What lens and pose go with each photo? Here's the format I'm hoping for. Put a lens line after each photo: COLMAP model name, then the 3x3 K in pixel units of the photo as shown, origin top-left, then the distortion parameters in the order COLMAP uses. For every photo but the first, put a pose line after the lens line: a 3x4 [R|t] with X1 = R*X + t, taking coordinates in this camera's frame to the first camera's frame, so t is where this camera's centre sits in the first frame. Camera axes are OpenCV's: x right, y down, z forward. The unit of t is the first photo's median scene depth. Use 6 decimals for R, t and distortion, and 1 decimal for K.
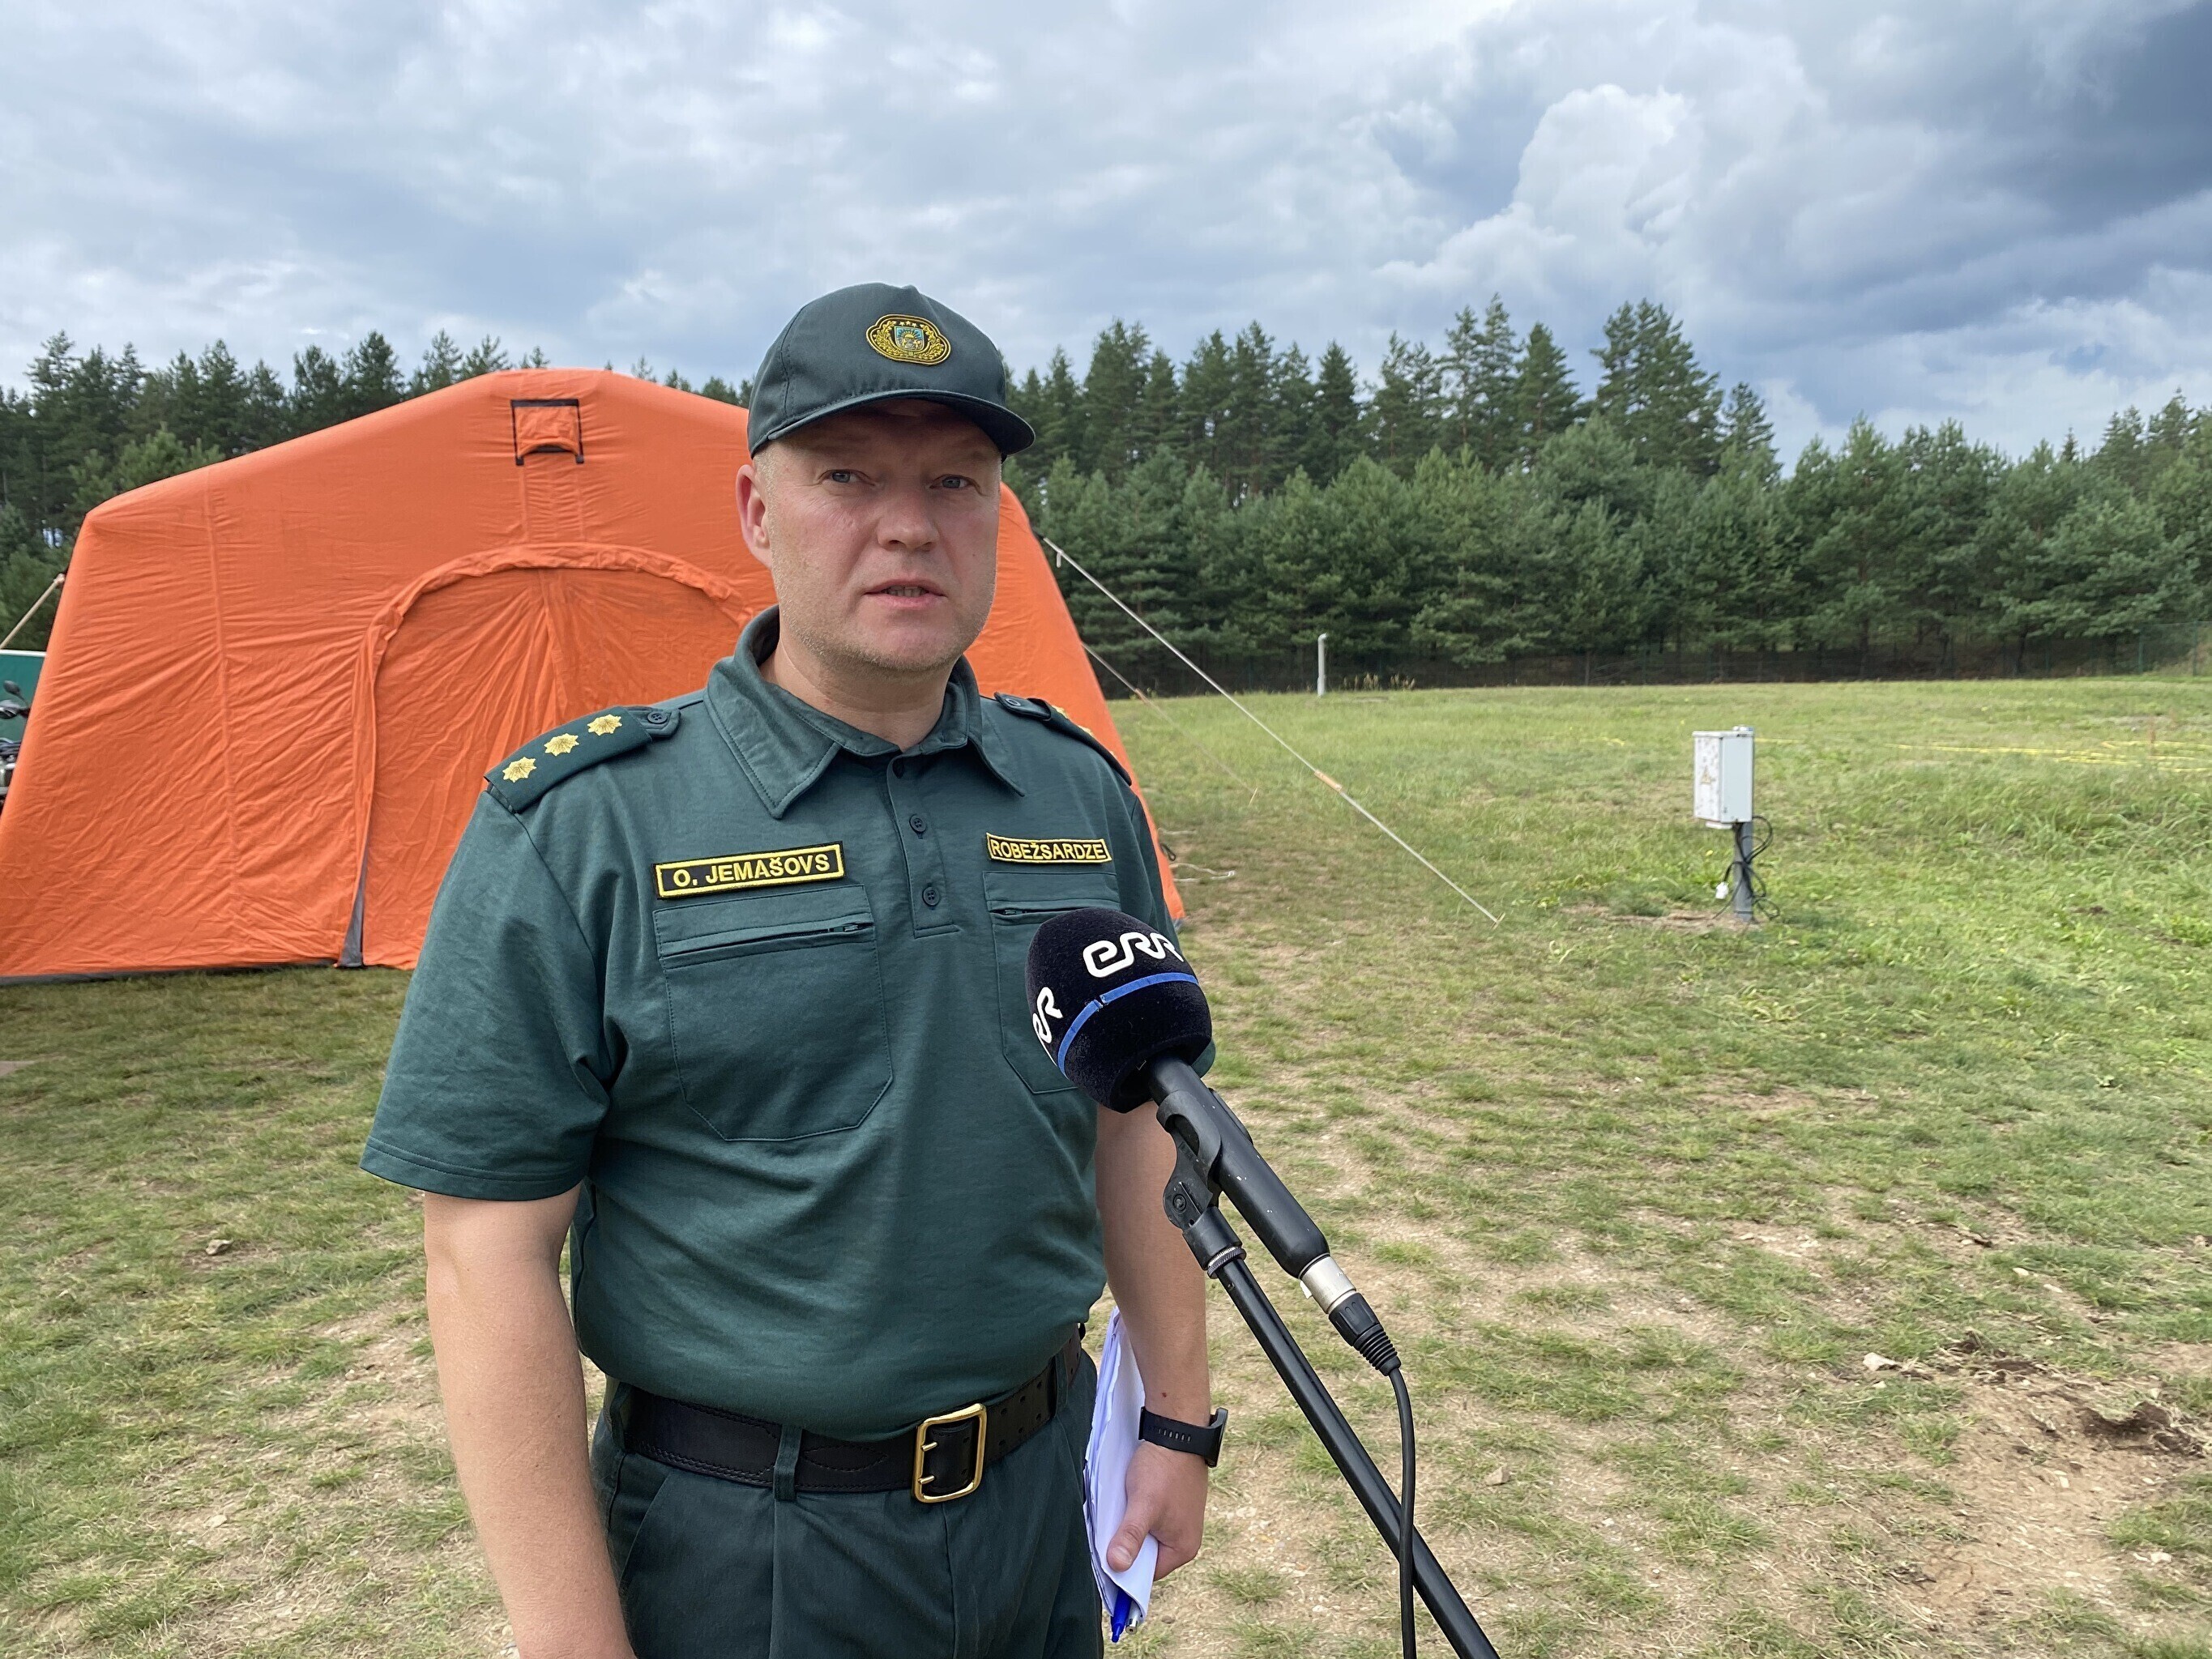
lens RADIAL K [[1690.9, 0, 1092.8], [0, 1690.9, 826.4], [0, 0, 1]] dist [0.029040, -0.032686]
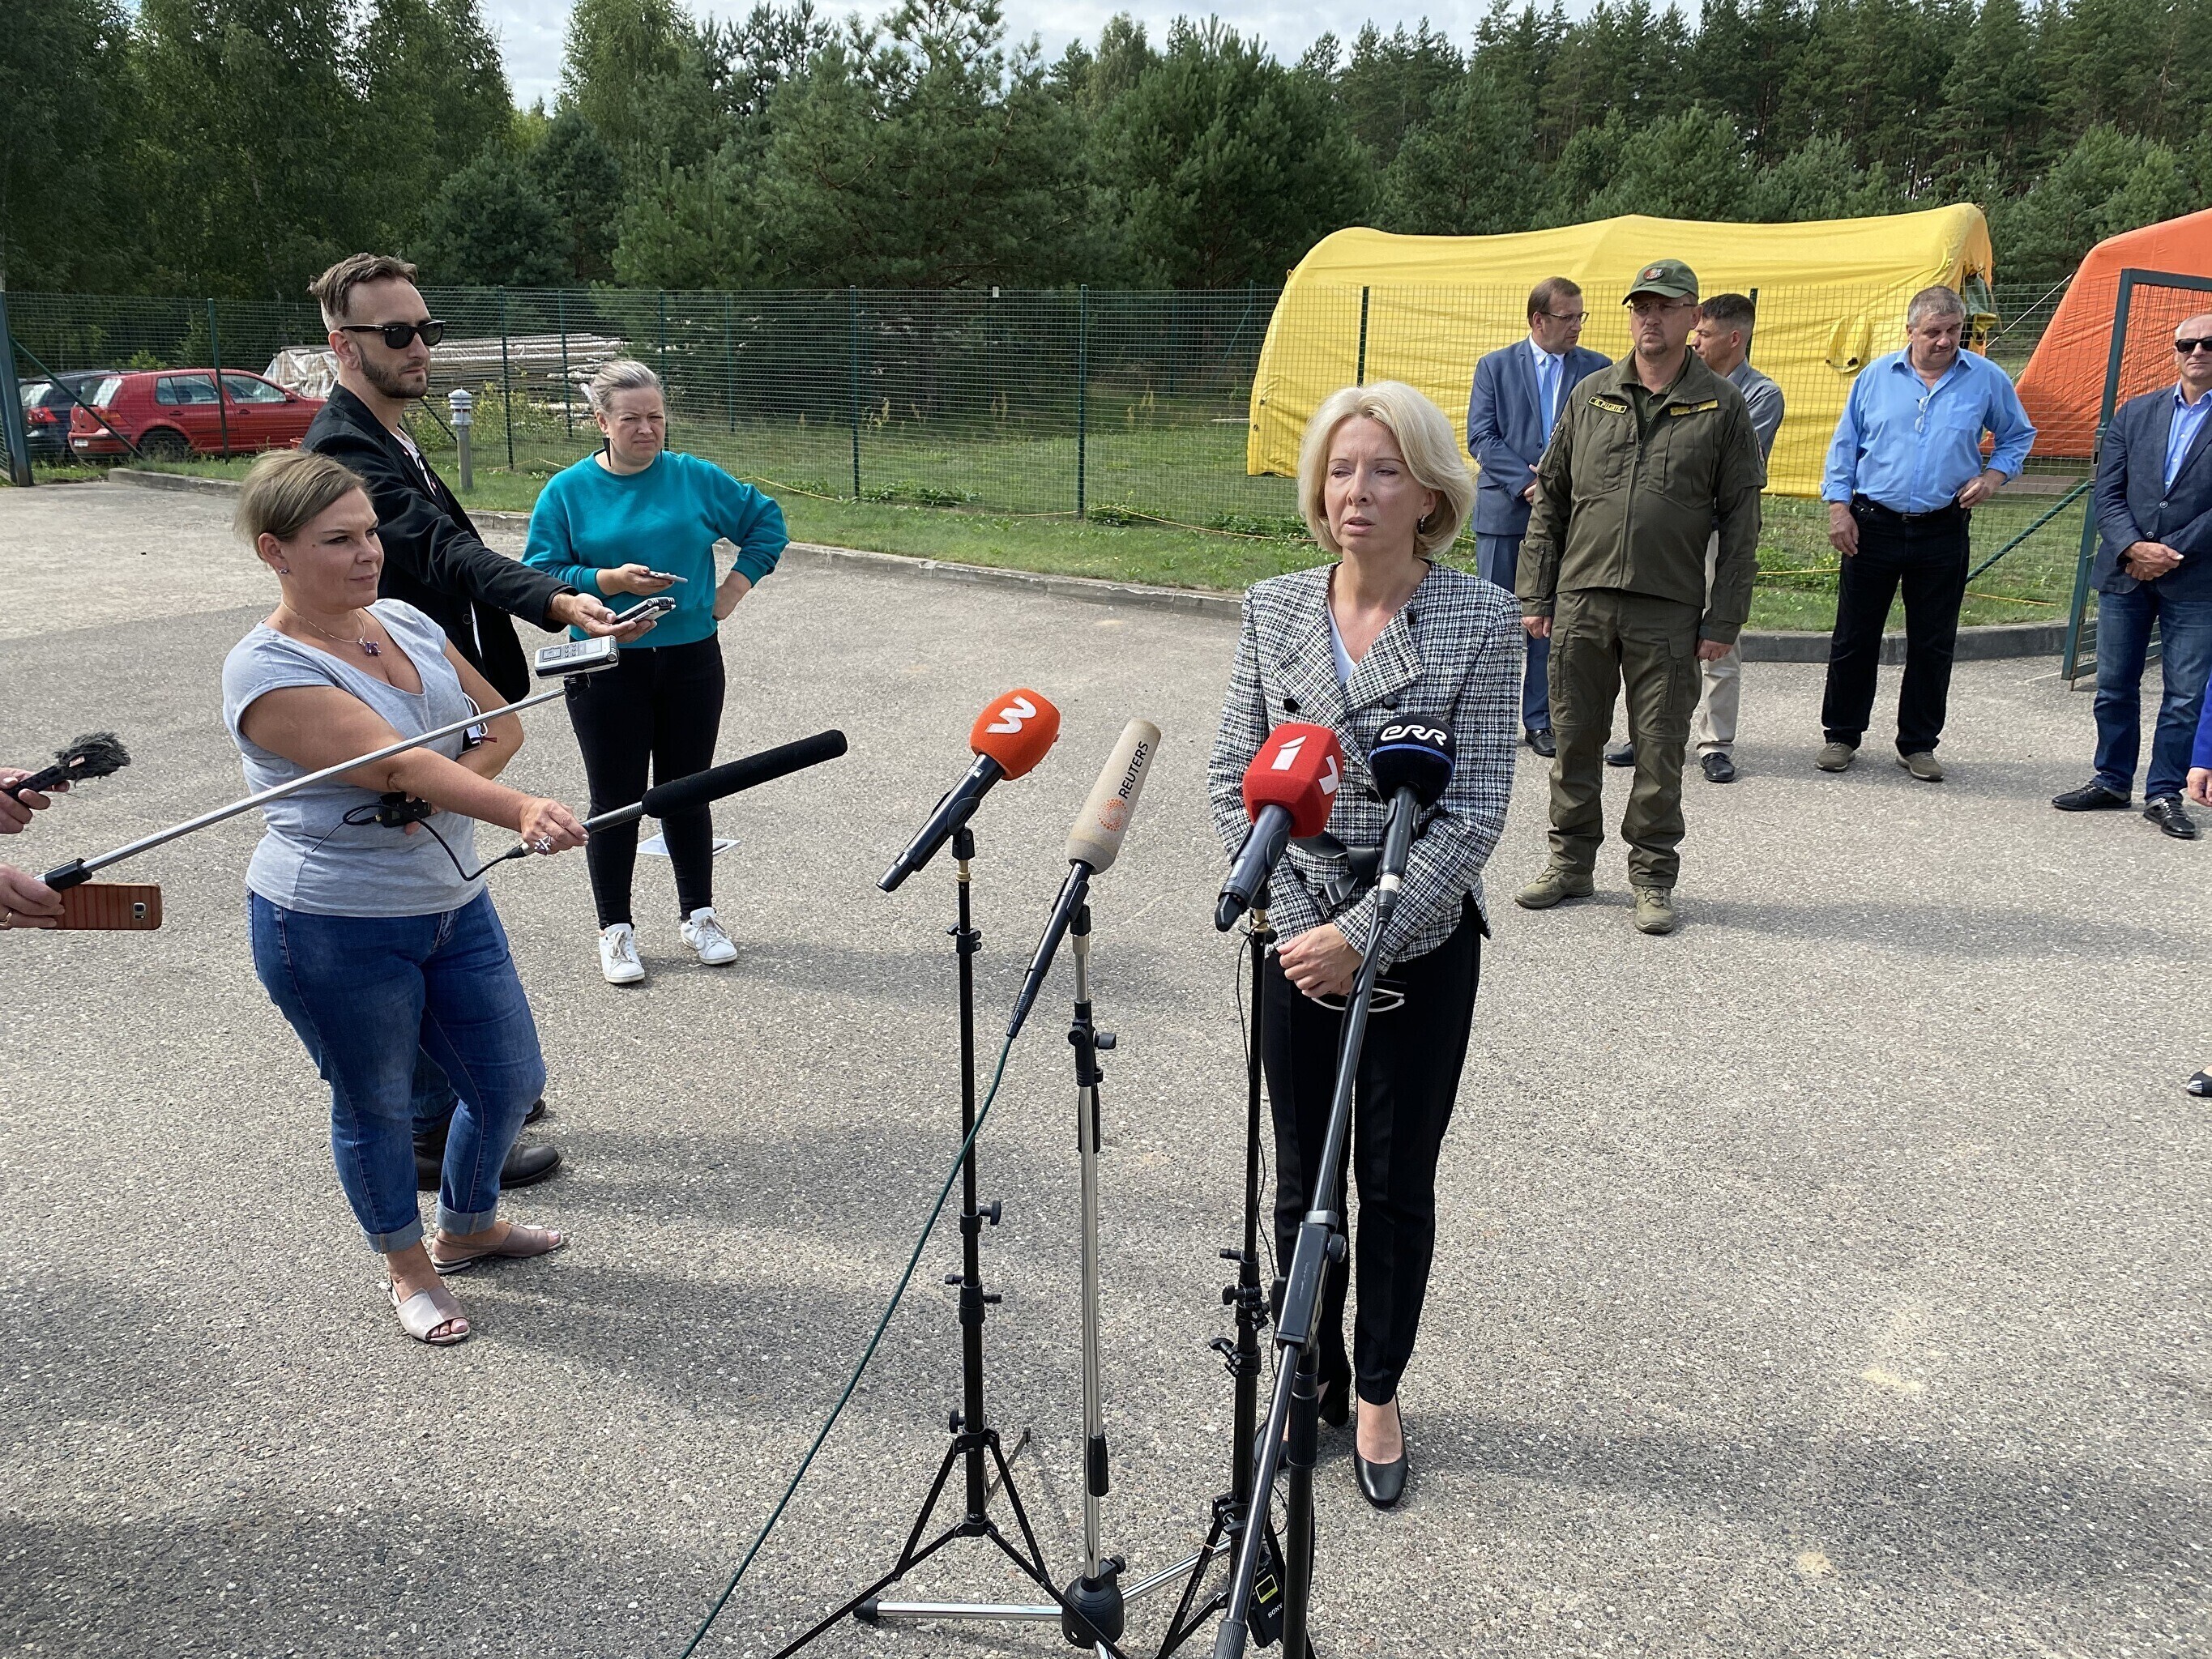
lens RADIAL K [[1690.9, 0, 1106.0], [0, 1690.9, 800.1], [0, 0, 1]] dist [0.029040, -0.032686]
pose [[0.764163, 0.202022, -0.612571, -0.006917], [-0.081442, 0.972305, 0.219065, 0.014271], [0.639862, -0.117512, 0.759452, -0.168650]]
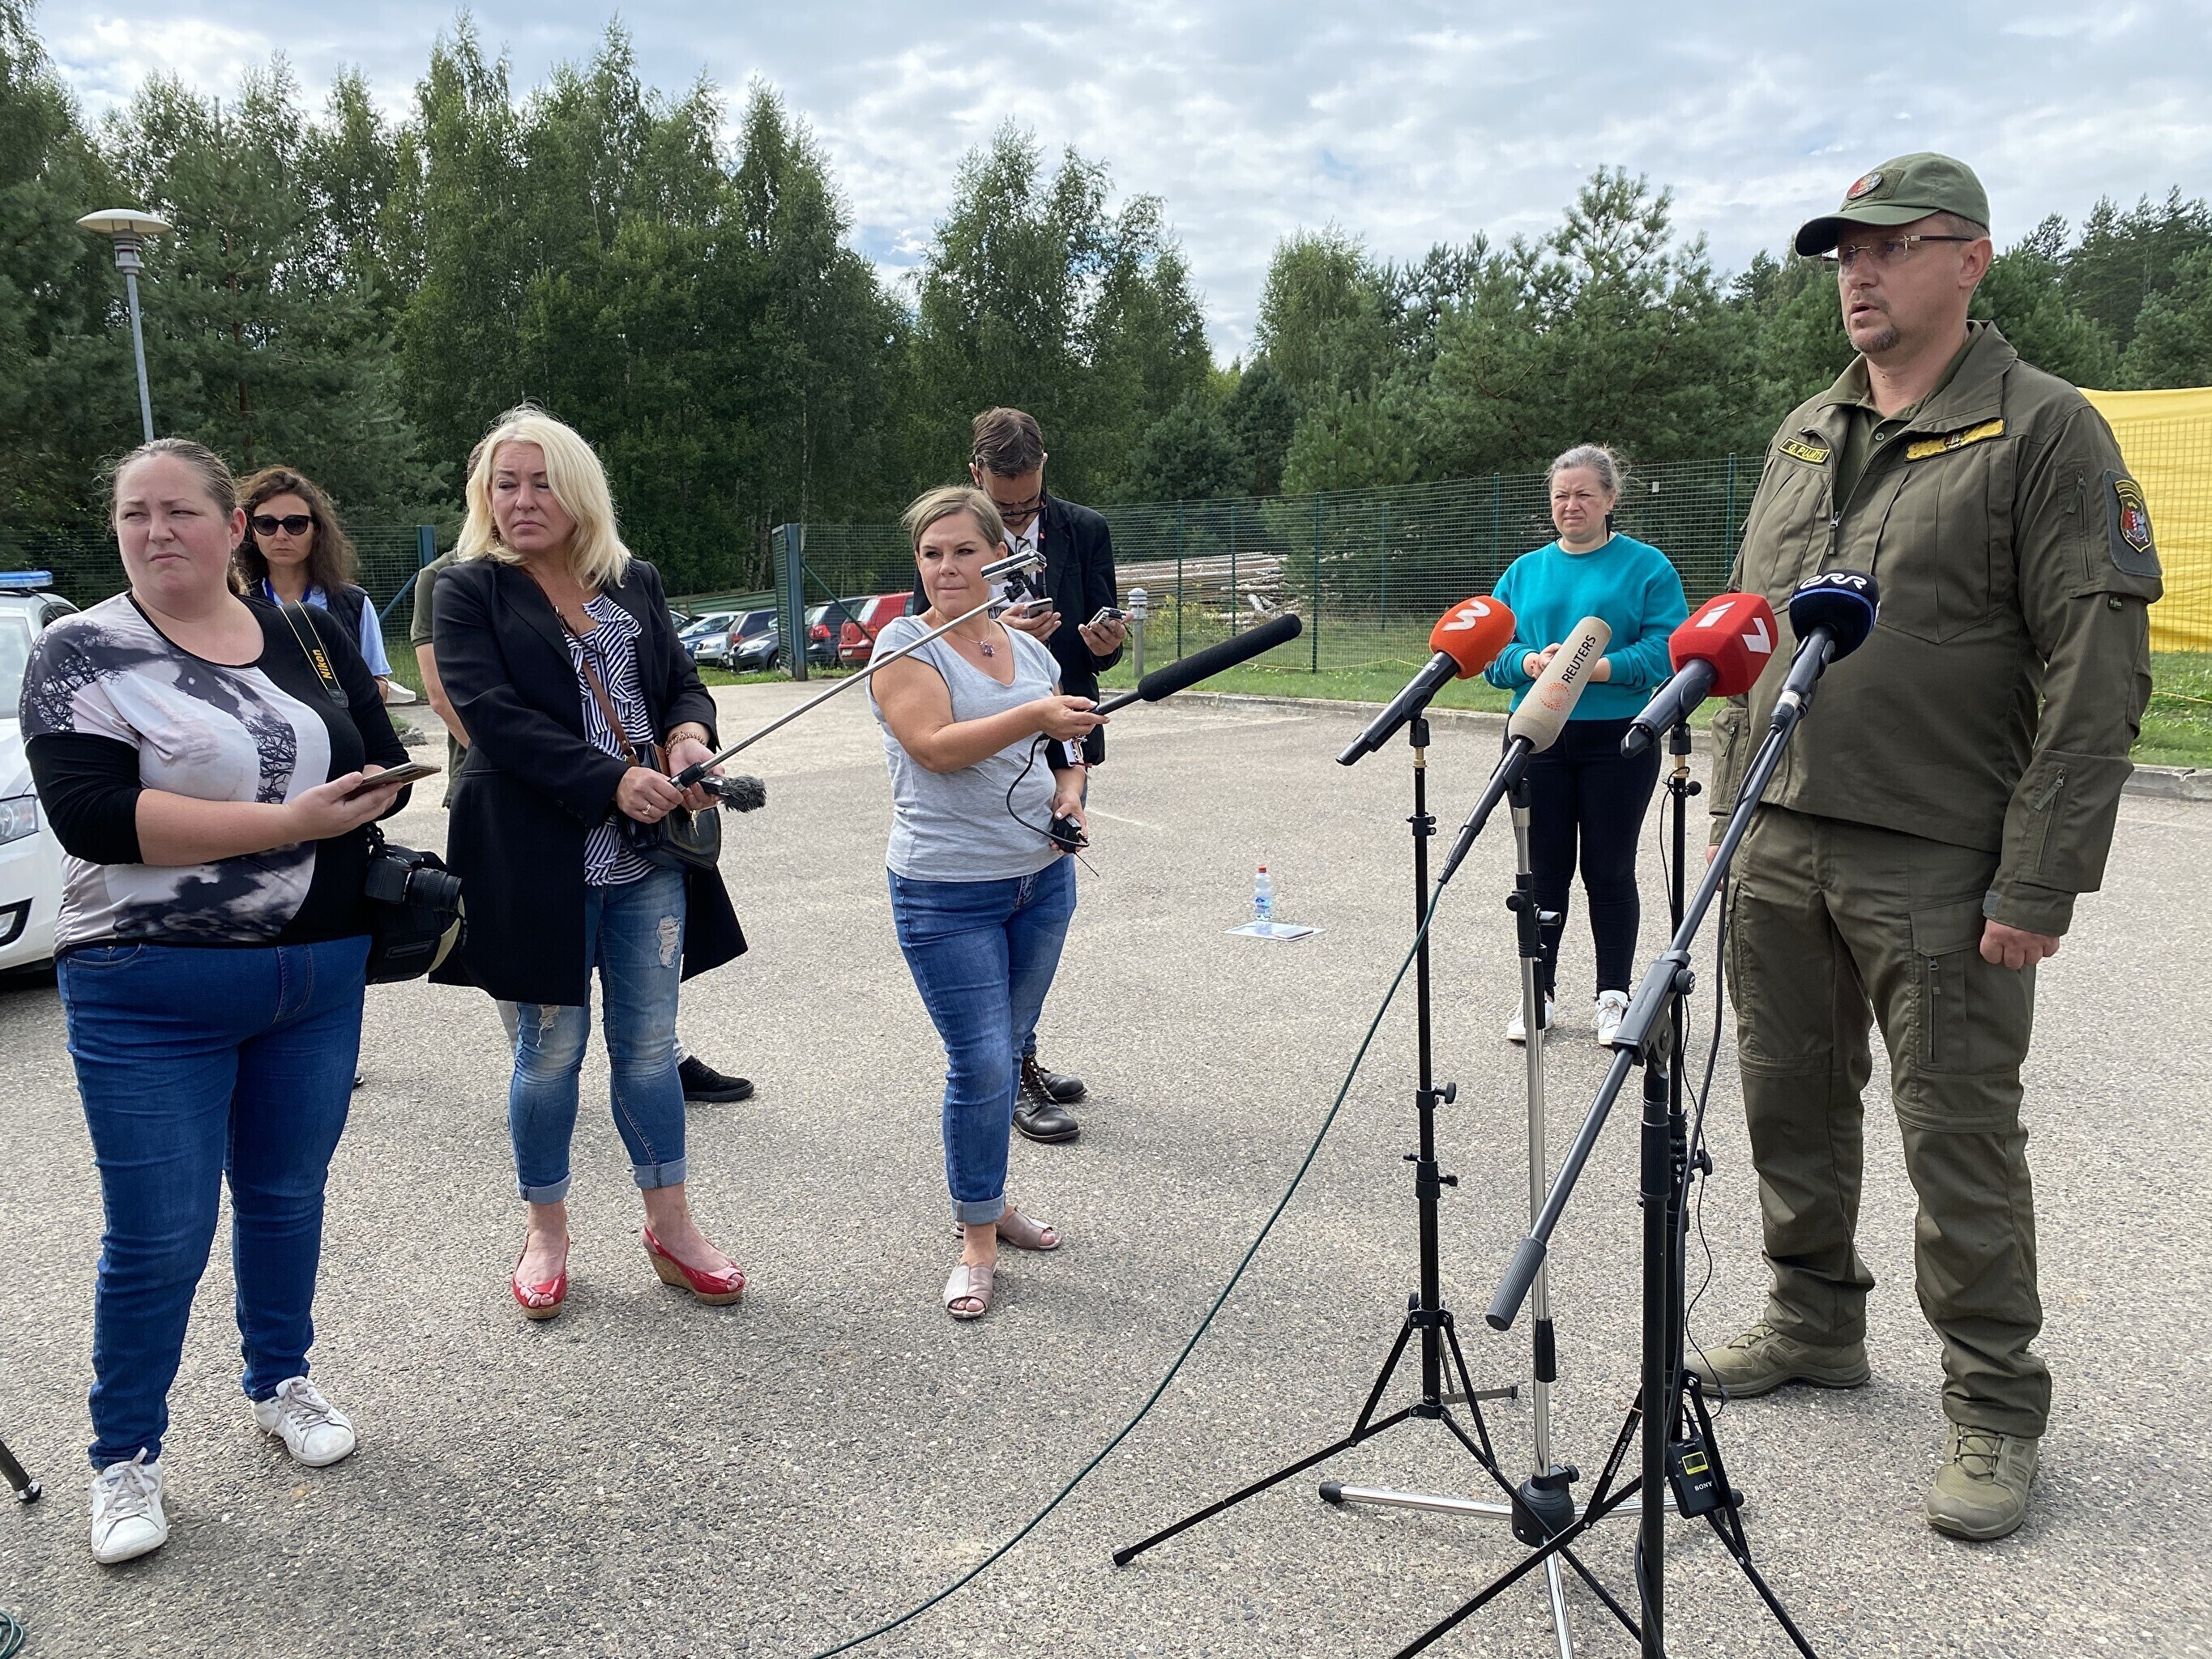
lens RADIAL K [[1690.9, 0, 1112.4], [0, 1690.9, 796.9], [0, 0, 1]] dist [0.029040, -0.032686]
pose [[0.473453, 0.129902, -0.871188, -0.000611], [-0.054665, 0.991492, 0.118132, 0.019499], [0.879121, -0.008307, 0.476526, -0.168904]]
